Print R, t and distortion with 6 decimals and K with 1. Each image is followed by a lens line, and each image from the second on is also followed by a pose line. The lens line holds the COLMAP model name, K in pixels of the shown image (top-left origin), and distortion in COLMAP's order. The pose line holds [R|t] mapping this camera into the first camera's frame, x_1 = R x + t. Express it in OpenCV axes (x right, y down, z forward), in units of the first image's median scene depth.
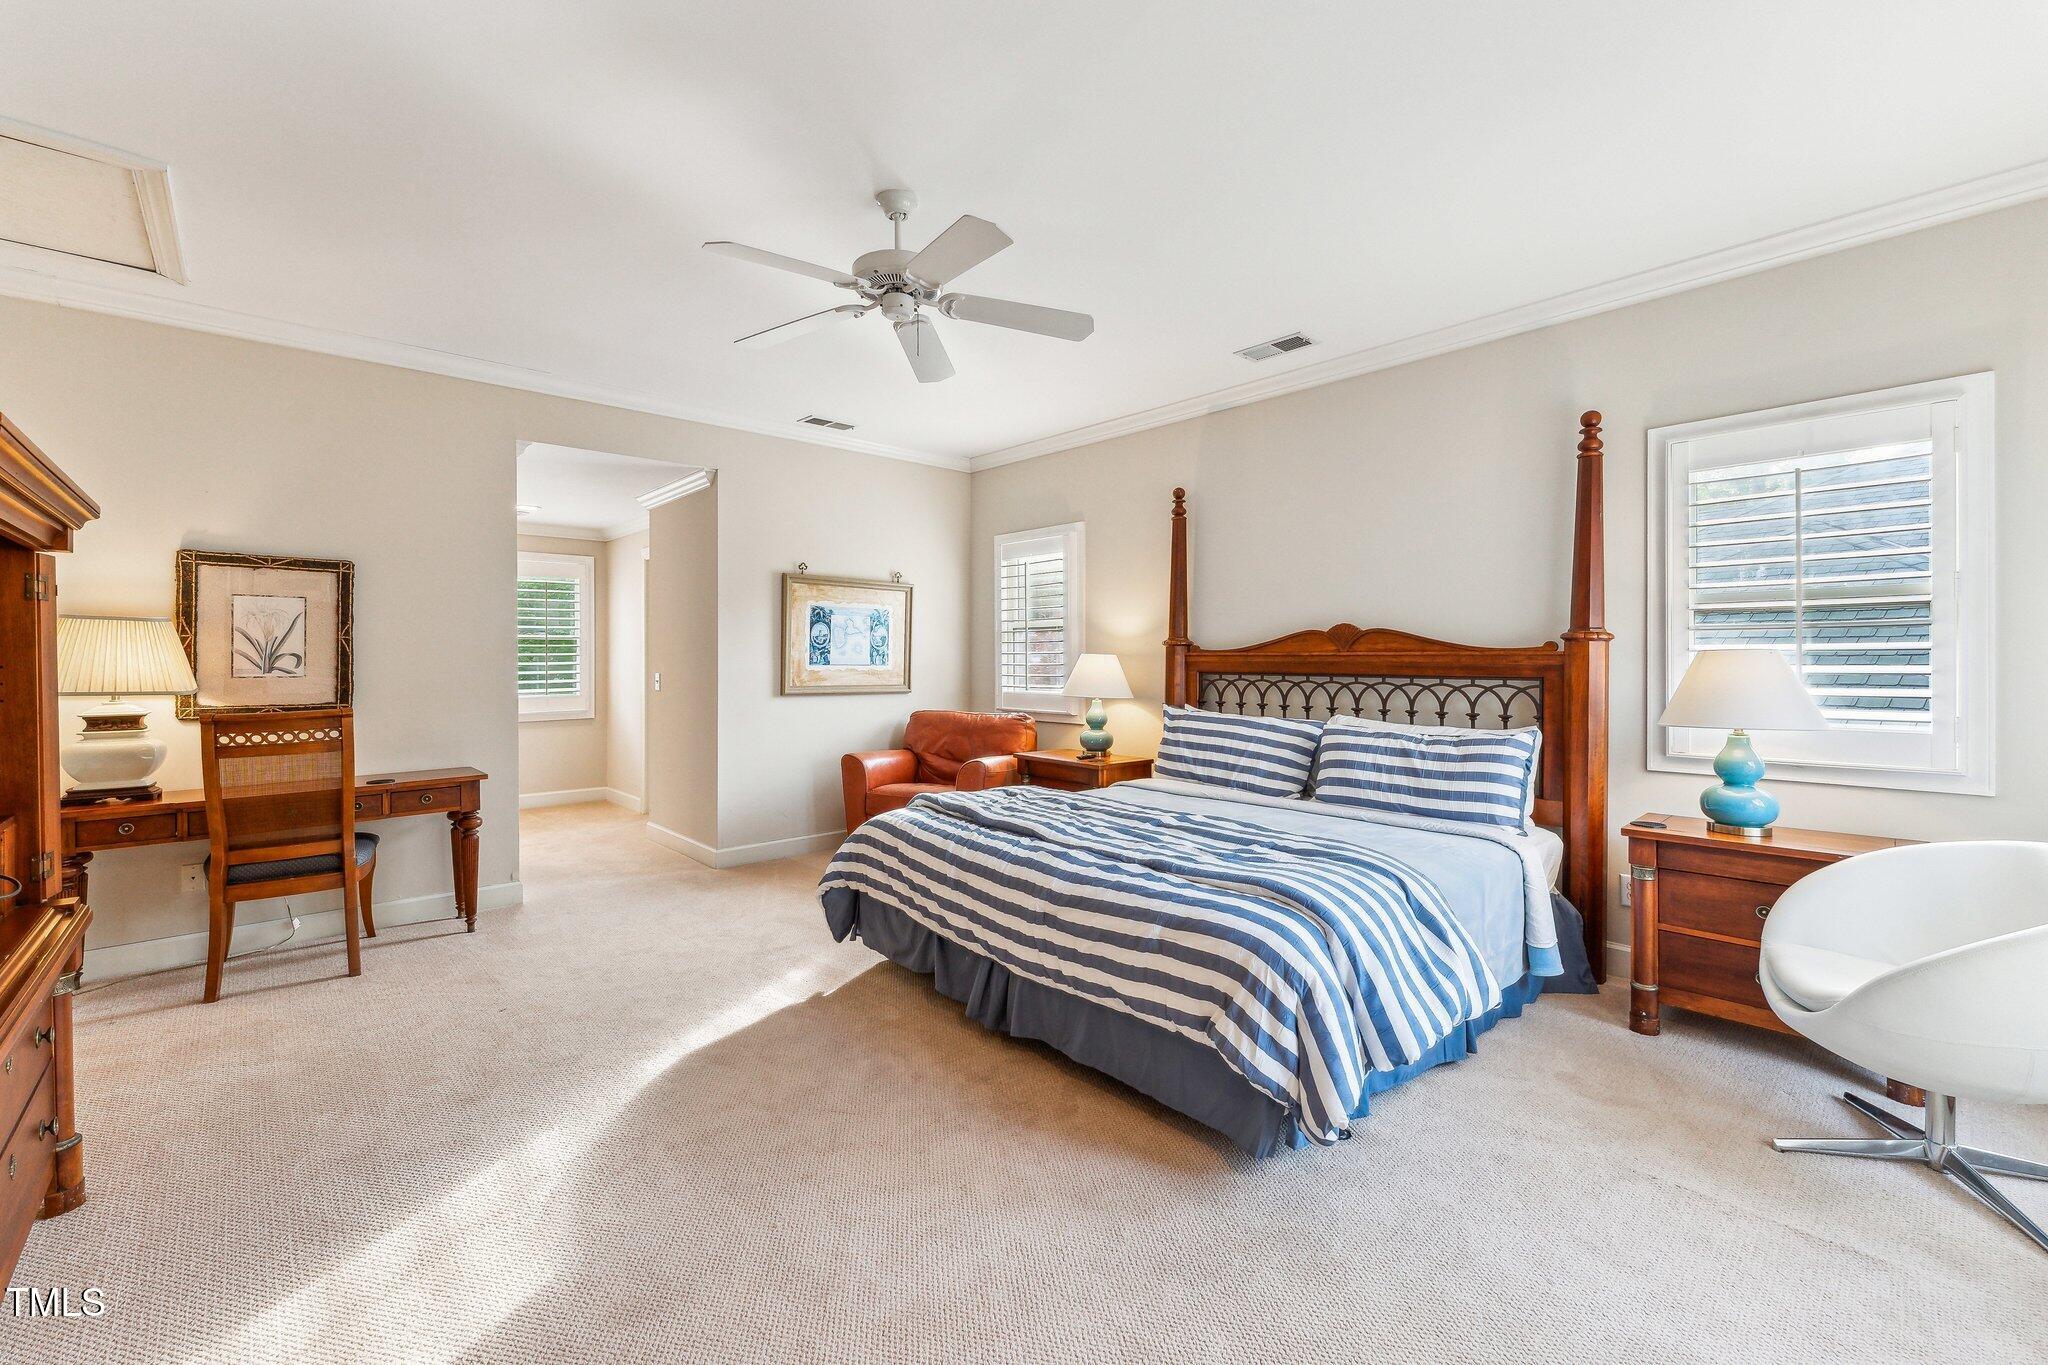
lens RADIAL K [[871.9, 0, 1030.2], [0, 871.9, 663.7], [0, 0, 1]] dist [-0.000203, -0.000143]
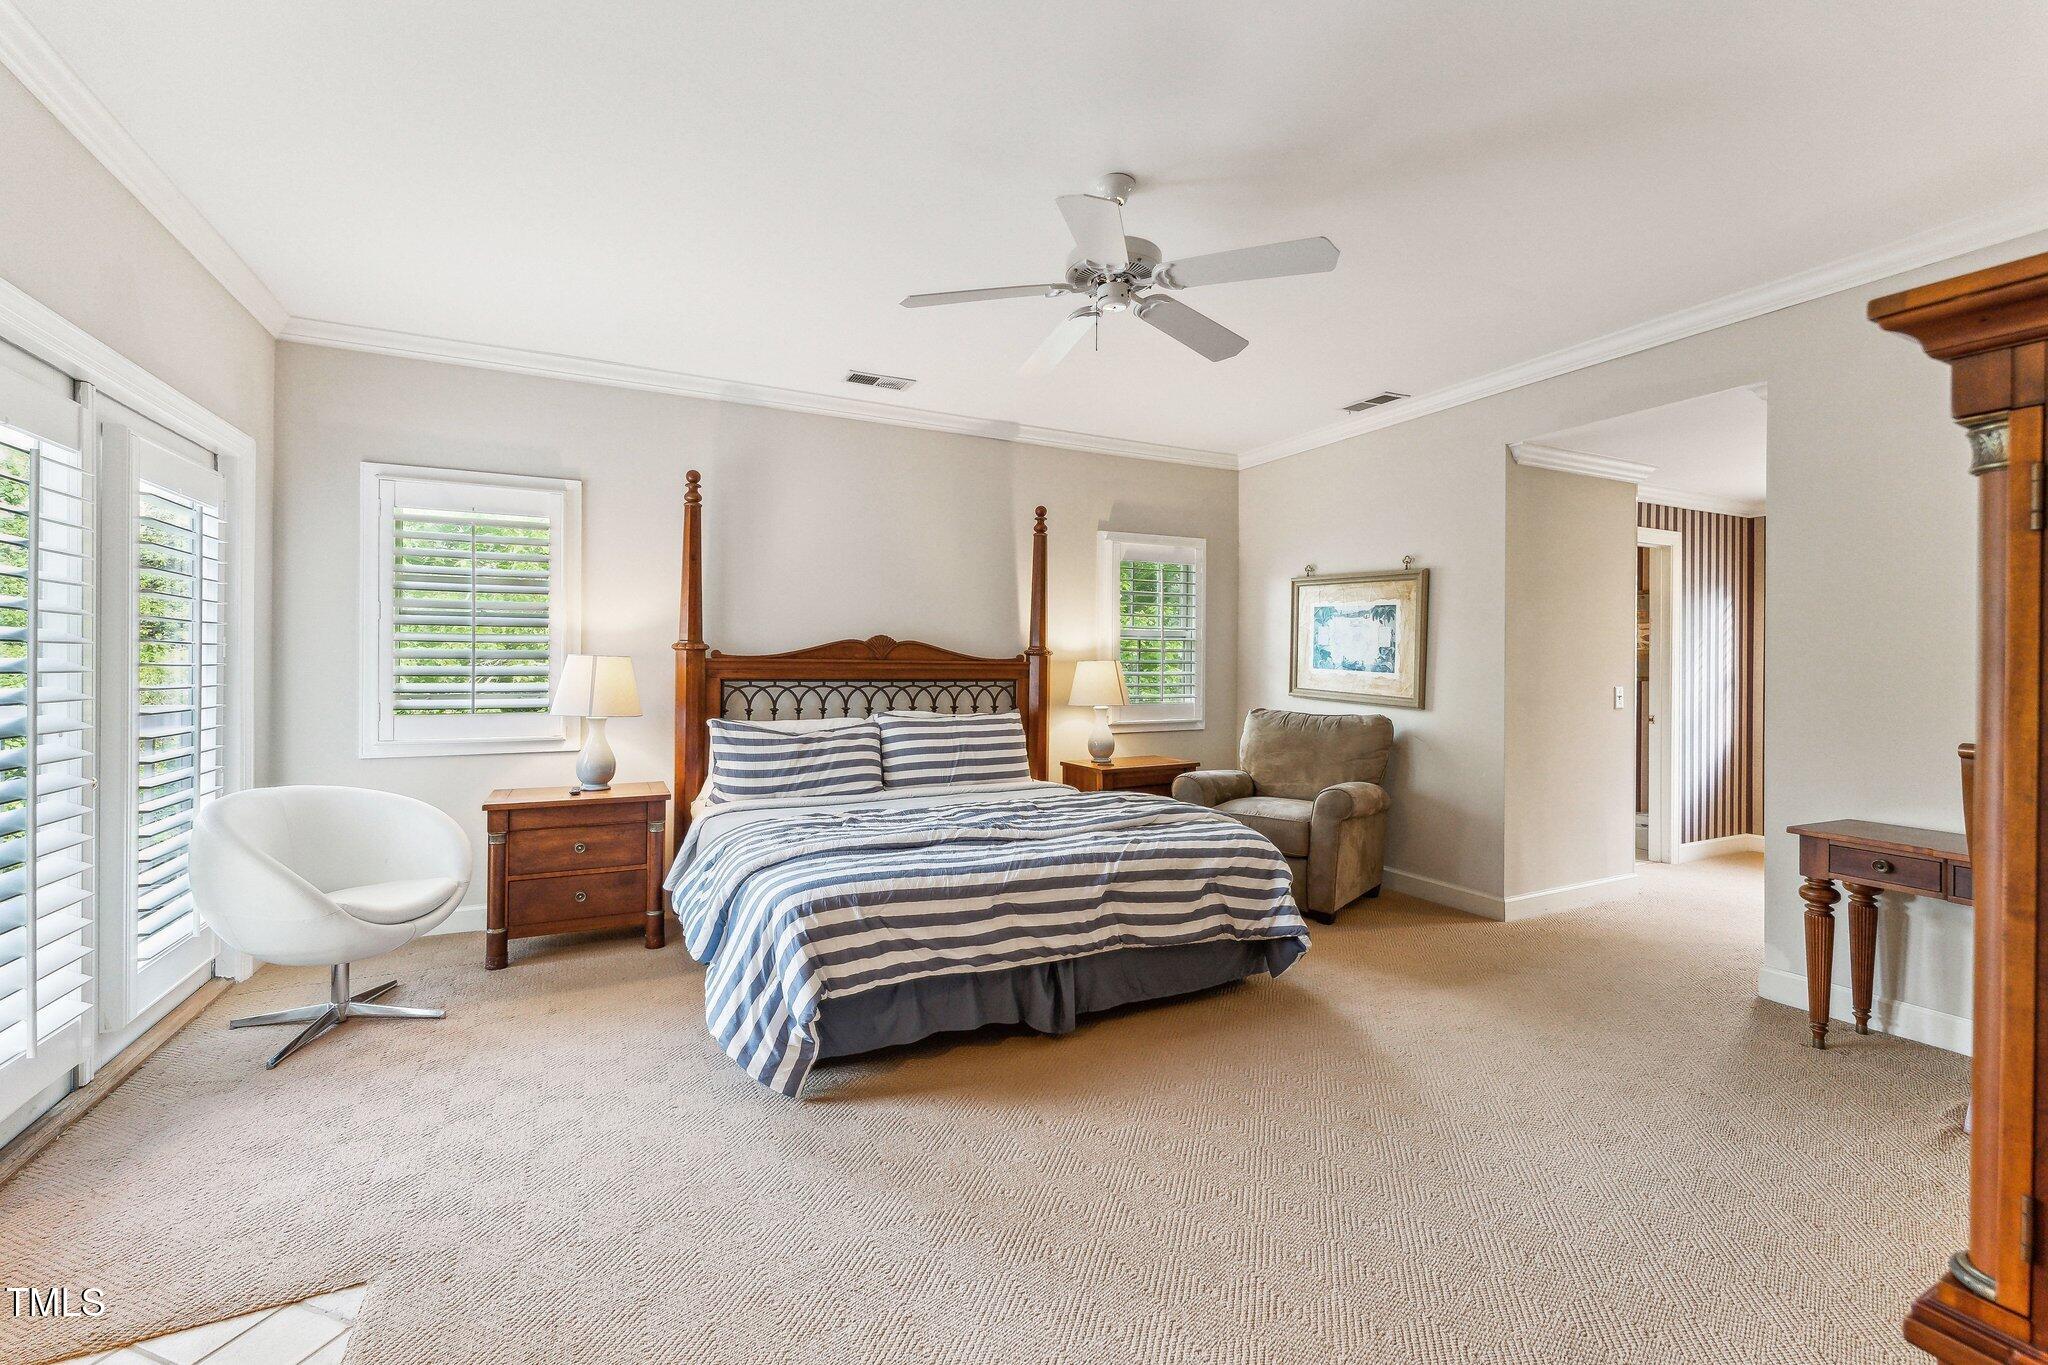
lens RADIAL K [[871.9, 0, 1030.2], [0, 871.9, 663.7], [0, 0, 1]] dist [-0.000203, -0.000143]
pose [[0.279275, -0.000856, 0.960211, -0.725835], [-0.005545, 0.999981, 0.002504, -0.012566], [-0.960195, -0.006023, 0.279265, 0.497280]]
